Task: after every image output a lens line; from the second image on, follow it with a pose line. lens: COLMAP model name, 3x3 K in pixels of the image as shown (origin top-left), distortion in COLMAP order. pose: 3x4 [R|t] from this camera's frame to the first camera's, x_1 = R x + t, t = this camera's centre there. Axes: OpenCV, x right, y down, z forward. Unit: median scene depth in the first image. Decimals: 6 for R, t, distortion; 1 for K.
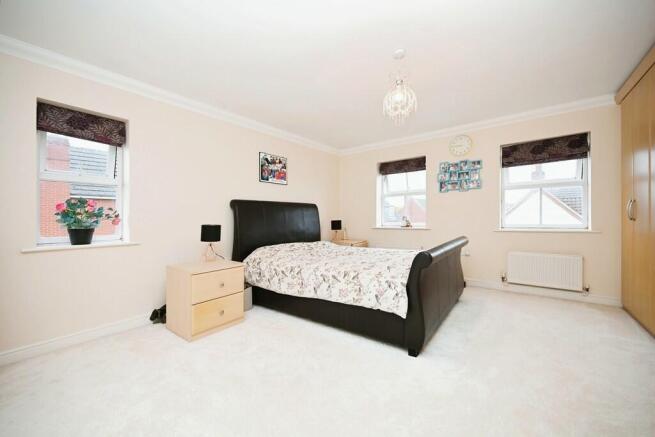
lens RADIAL K [[258.1, 0, 325.9], [0, 258.1, 216.4], [0, 0, 1]] dist [-0.001449, 0.000274]
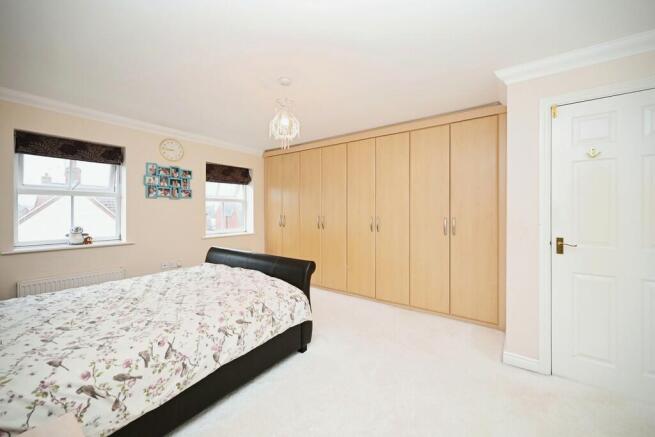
lens RADIAL K [[258.1, 0, 322.8], [0, 258.1, 219.5], [0, 0, 1]] dist [-0.001449, 0.000274]
pose [[-0.012248, -0.016161, 0.999794, -0.492201], [-0.001925, 0.999868, 0.016138, -0.047462], [-0.999923, -0.001727, -0.012278, 0.546387]]
